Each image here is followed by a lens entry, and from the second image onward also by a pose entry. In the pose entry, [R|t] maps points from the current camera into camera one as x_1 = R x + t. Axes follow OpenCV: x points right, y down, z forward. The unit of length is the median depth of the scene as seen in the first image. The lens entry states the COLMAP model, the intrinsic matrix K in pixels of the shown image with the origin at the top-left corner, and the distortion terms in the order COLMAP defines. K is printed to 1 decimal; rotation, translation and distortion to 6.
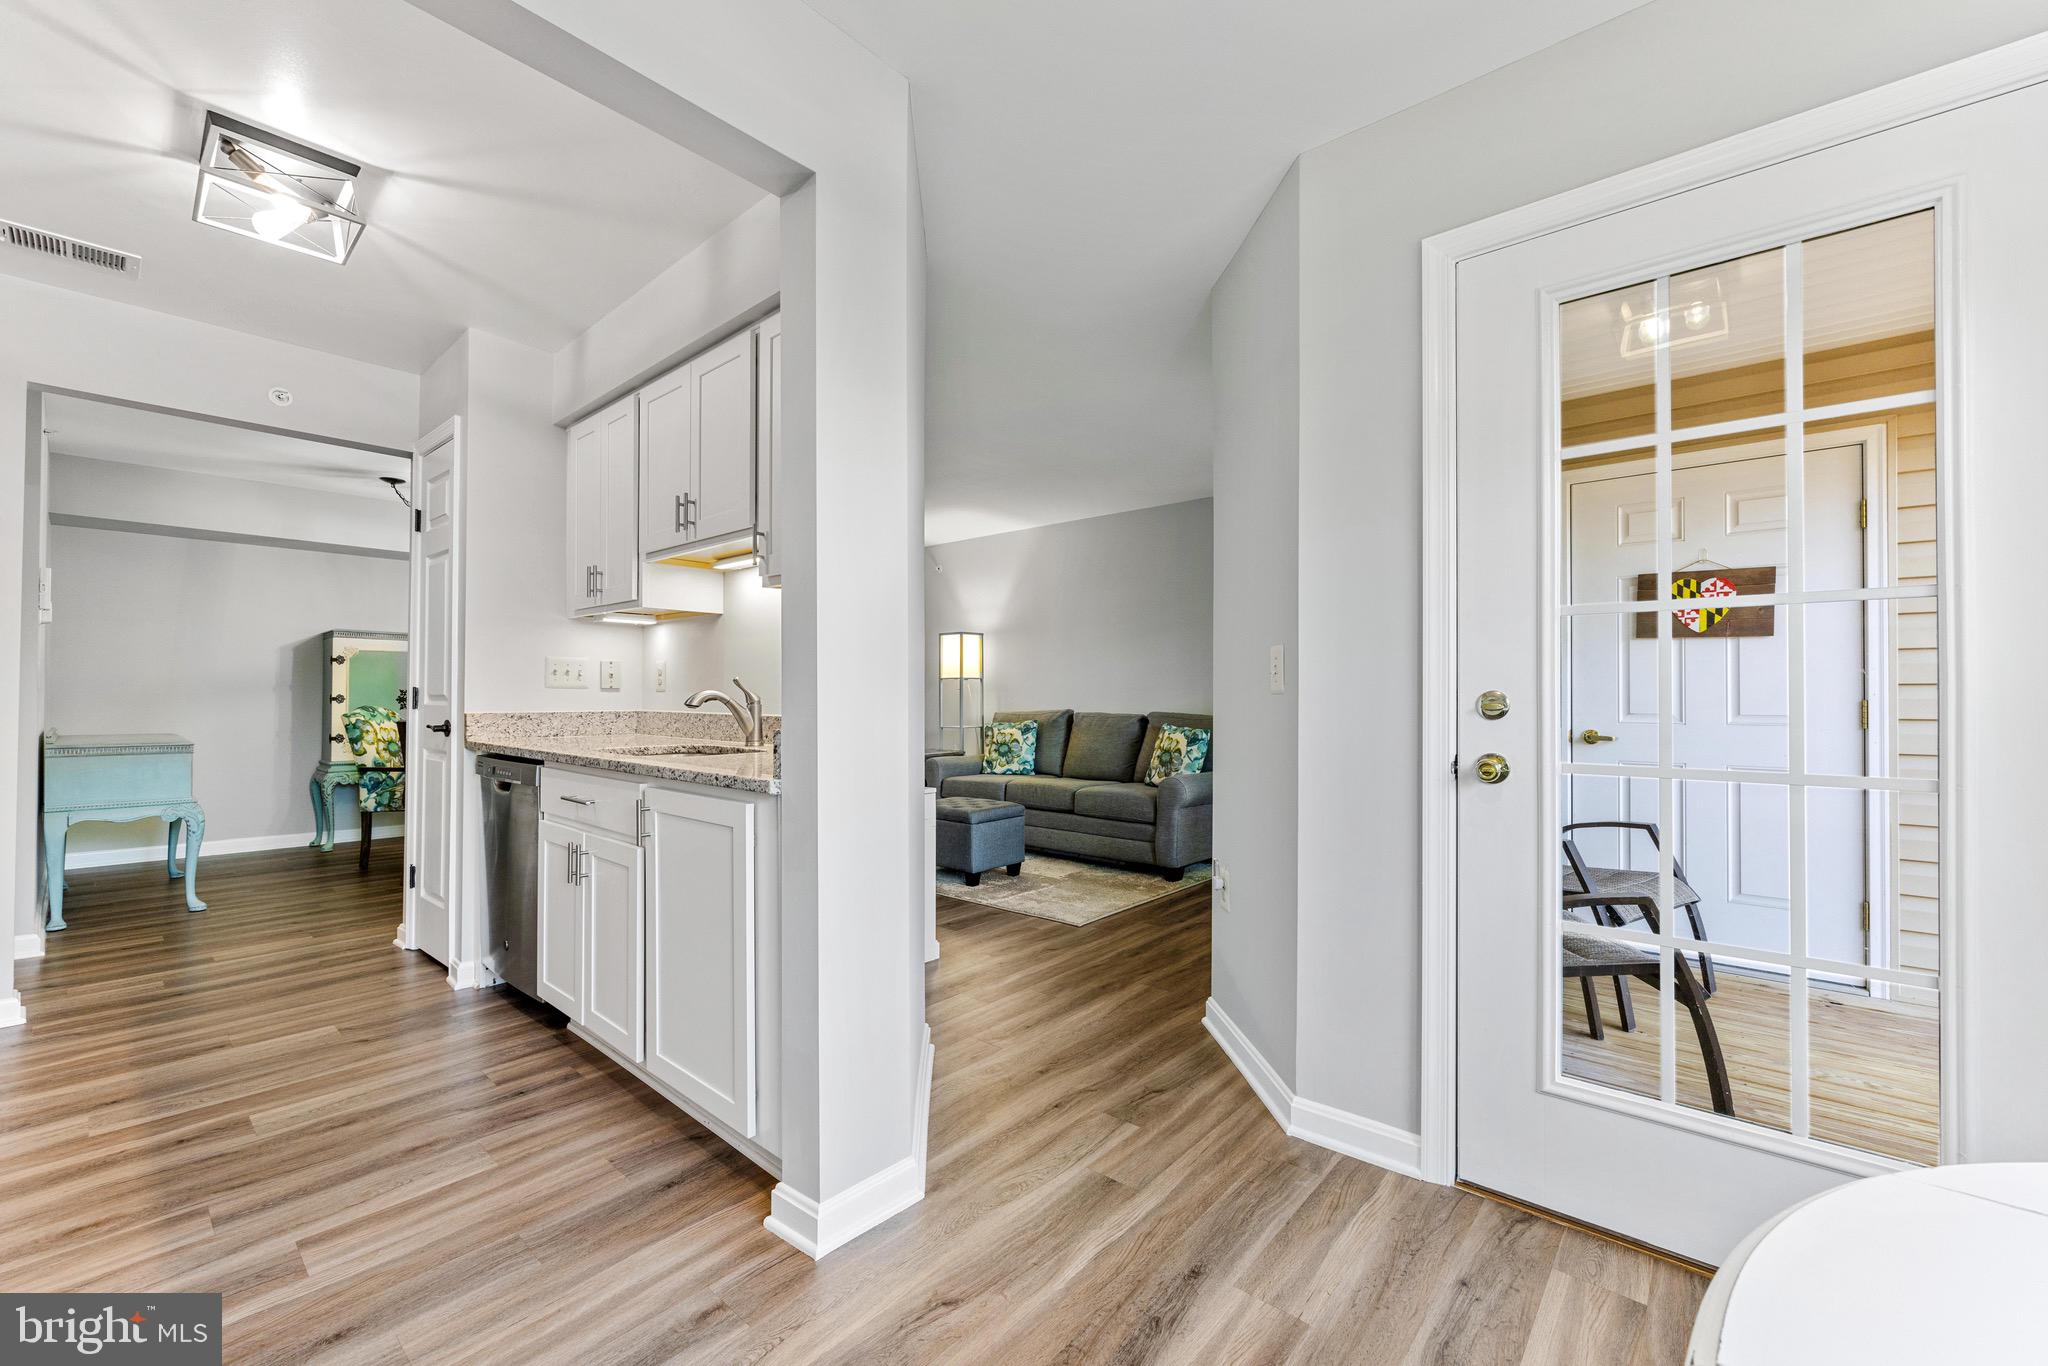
lens RADIAL K [[819.1, 0, 1020.8], [0, 819.1, 688.7], [0, 0, 1]] dist [-0.003082, 0.000207]
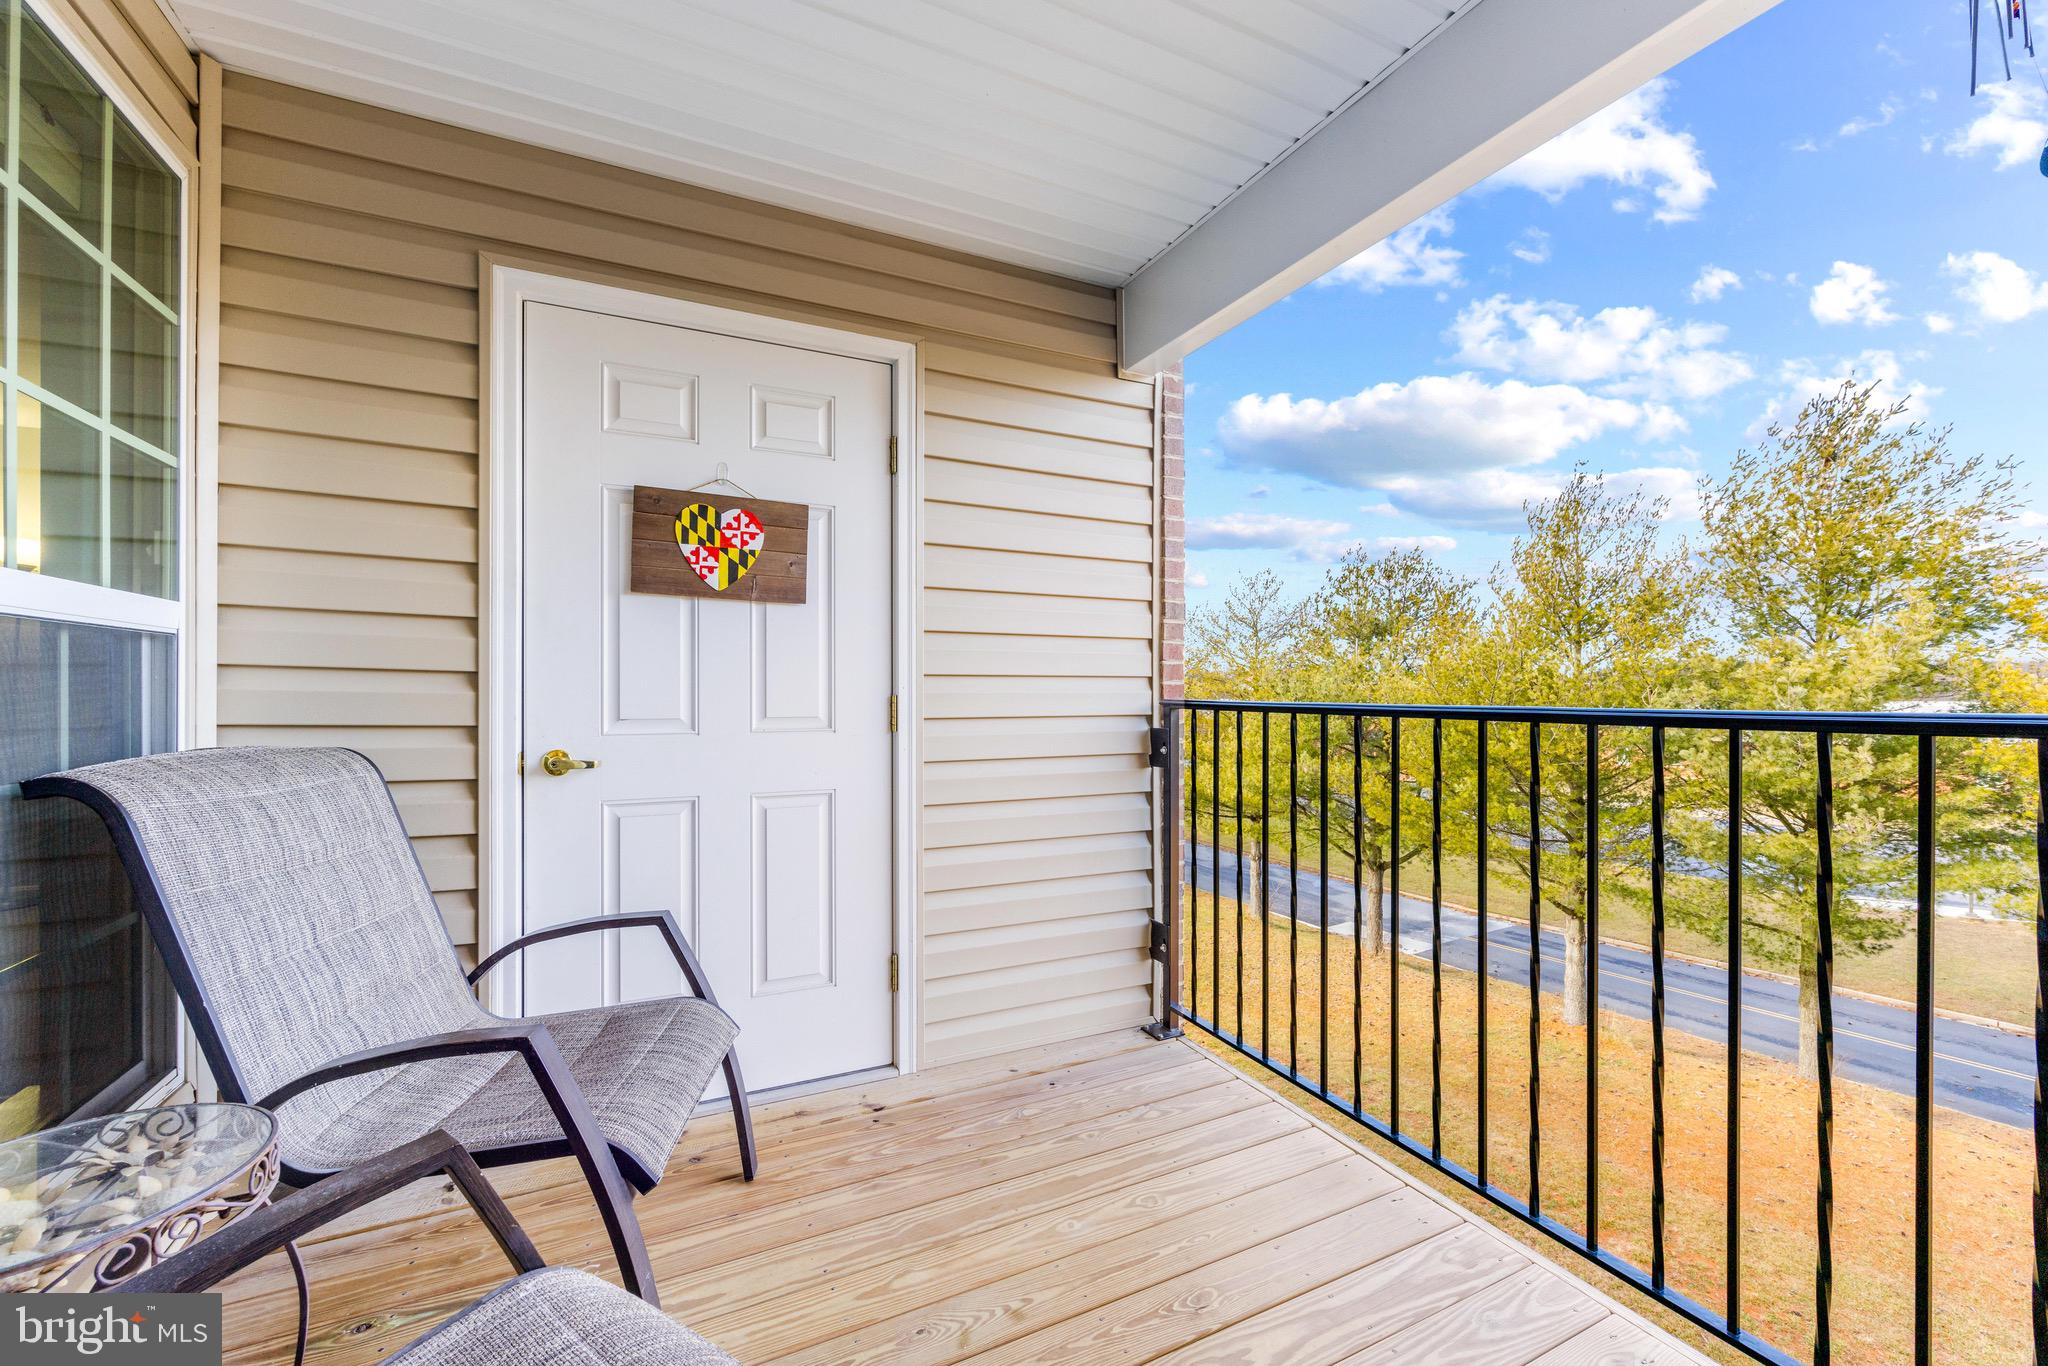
lens RADIAL K [[817.7, 0, 1029.1], [0, 817.7, 690.9], [0, 0, 1]] dist [-0.001997, 0.000114]
pose [[0.388531, -0.005666, 0.921418, 0.405615], [-0.007499, 0.999929, 0.009311, 0.002402], [-0.921405, -0.010527, 0.388461, 0.639759]]
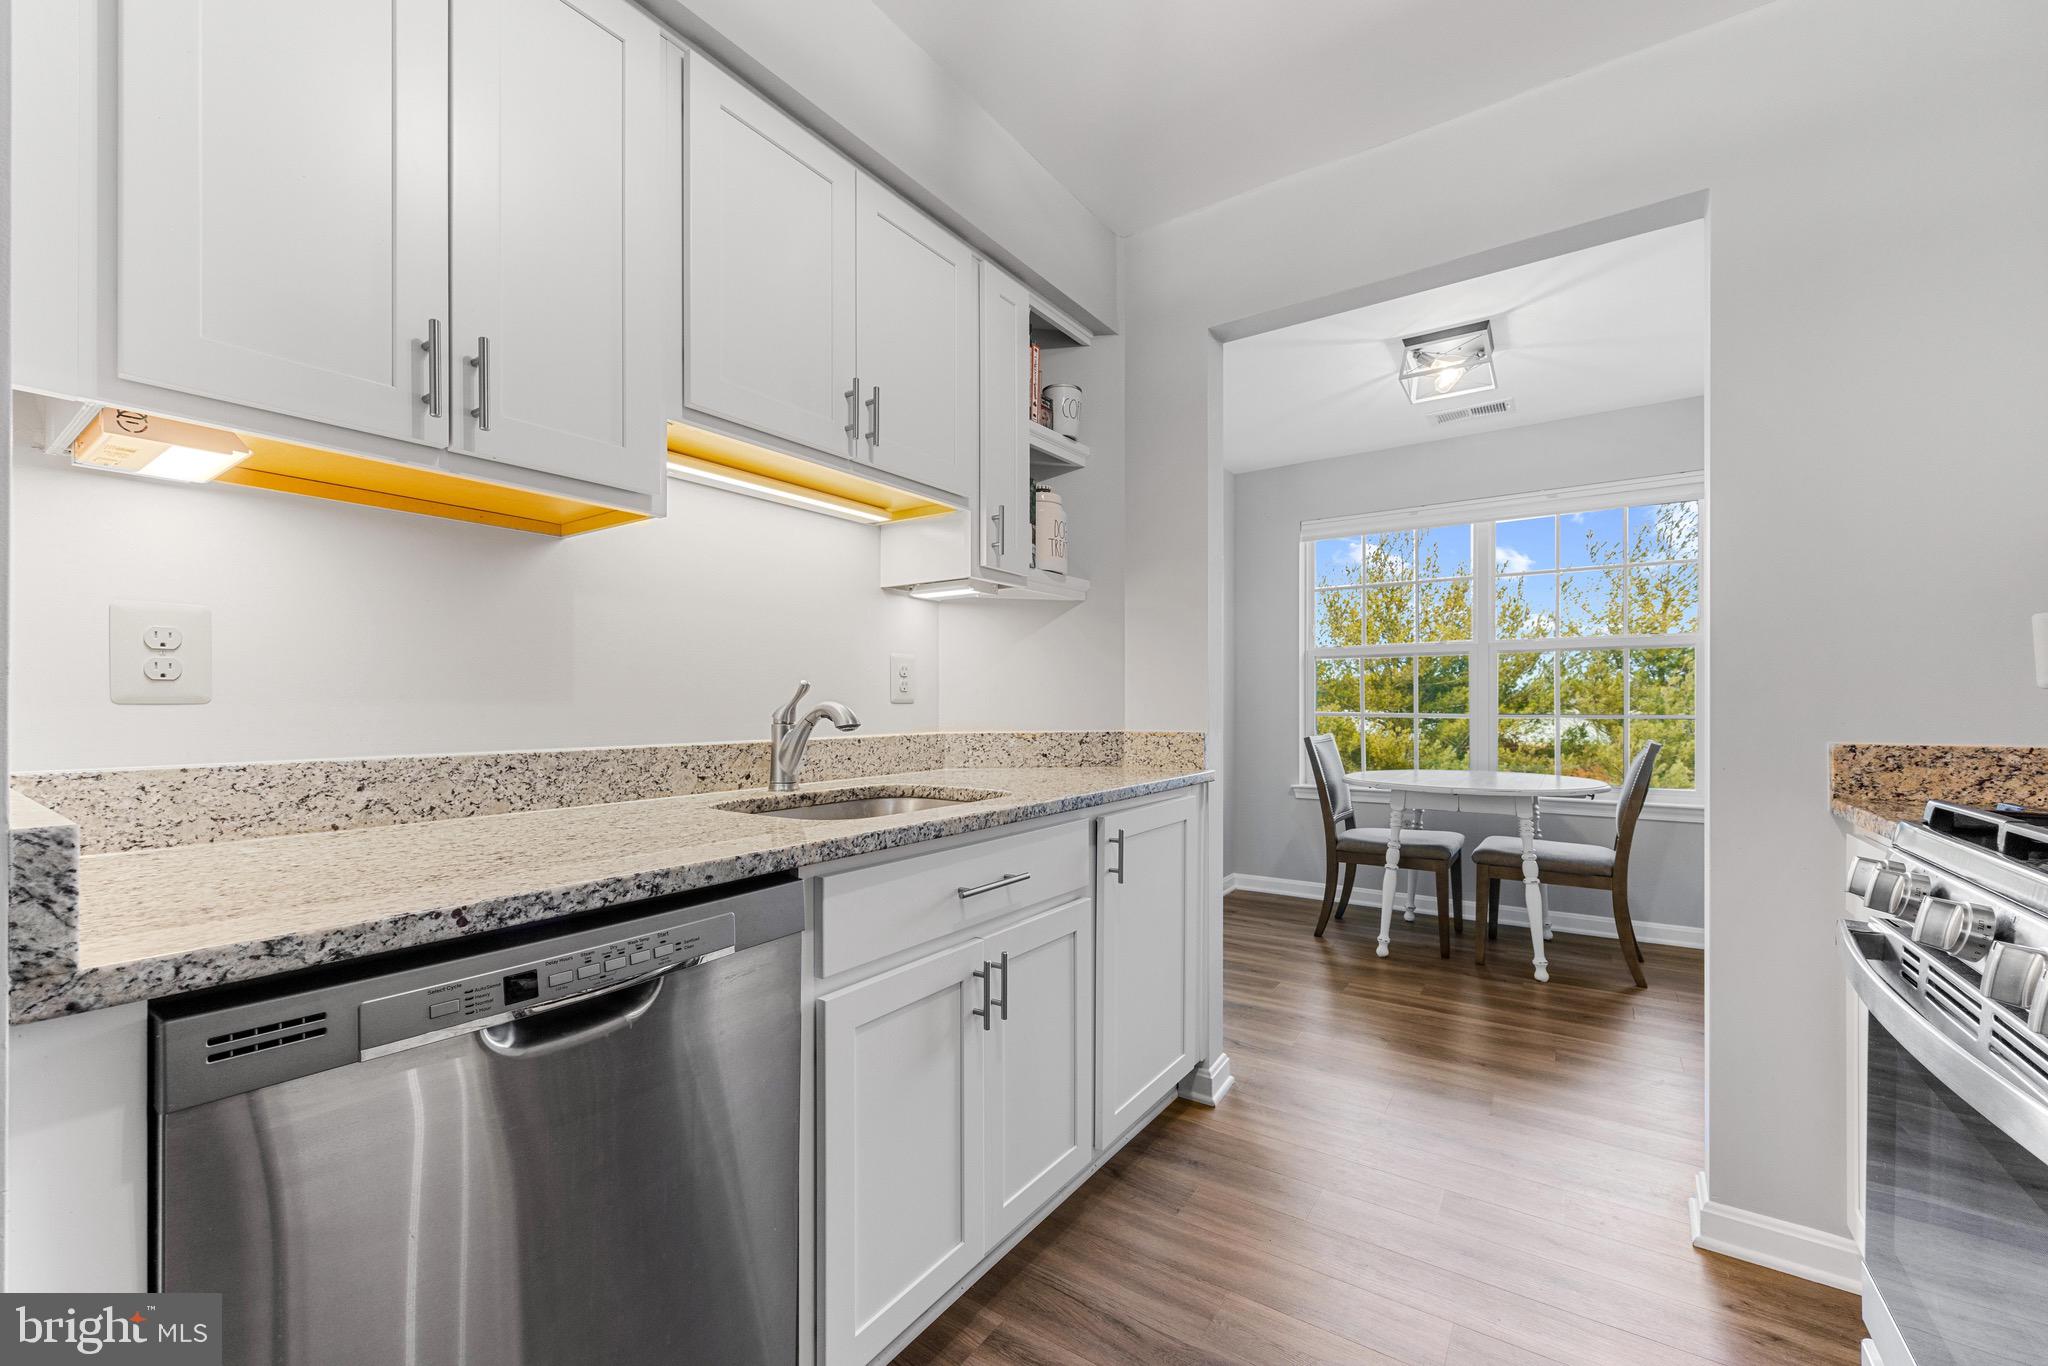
lens RADIAL K [[823.9, 0, 1026.0], [0, 823.9, 703.6], [0, 0, 1]] dist [-0.000446, -0.000049]
pose [[-0.117308, -0.001504, 0.993094, -0.971591], [-0.005922, 0.999982, 0.000815, 0.001582], [-0.993078, -0.005786, -0.117315, 0.886301]]
